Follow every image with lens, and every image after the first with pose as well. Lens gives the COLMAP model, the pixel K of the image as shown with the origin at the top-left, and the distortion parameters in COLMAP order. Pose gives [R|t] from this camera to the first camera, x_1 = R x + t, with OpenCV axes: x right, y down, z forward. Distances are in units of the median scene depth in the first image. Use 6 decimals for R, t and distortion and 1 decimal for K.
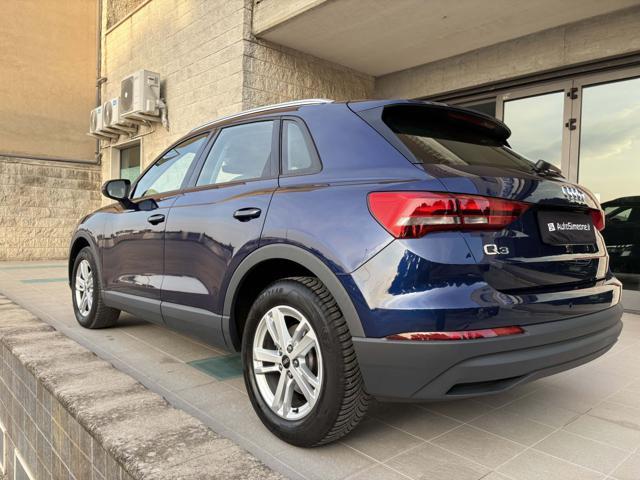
lens RADIAL K [[482.7, 0, 316.1], [0, 482.7, 240.0], [0, 0, 1]] dist [0.032381, -0.021921]
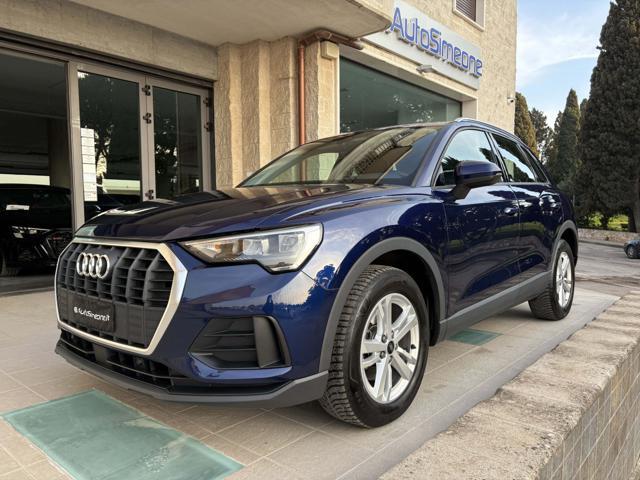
lens RADIAL K [[482.7, 0, 317.2], [0, 482.7, 243.8], [0, 0, 1]] dist [0.032381, -0.021921]
pose [[-0.121126, -0.092911, 0.988279, -1.133379], [0.036861, 0.994502, 0.098014, -0.078154], [-0.991953, 0.048301, -0.117035, 1.322346]]
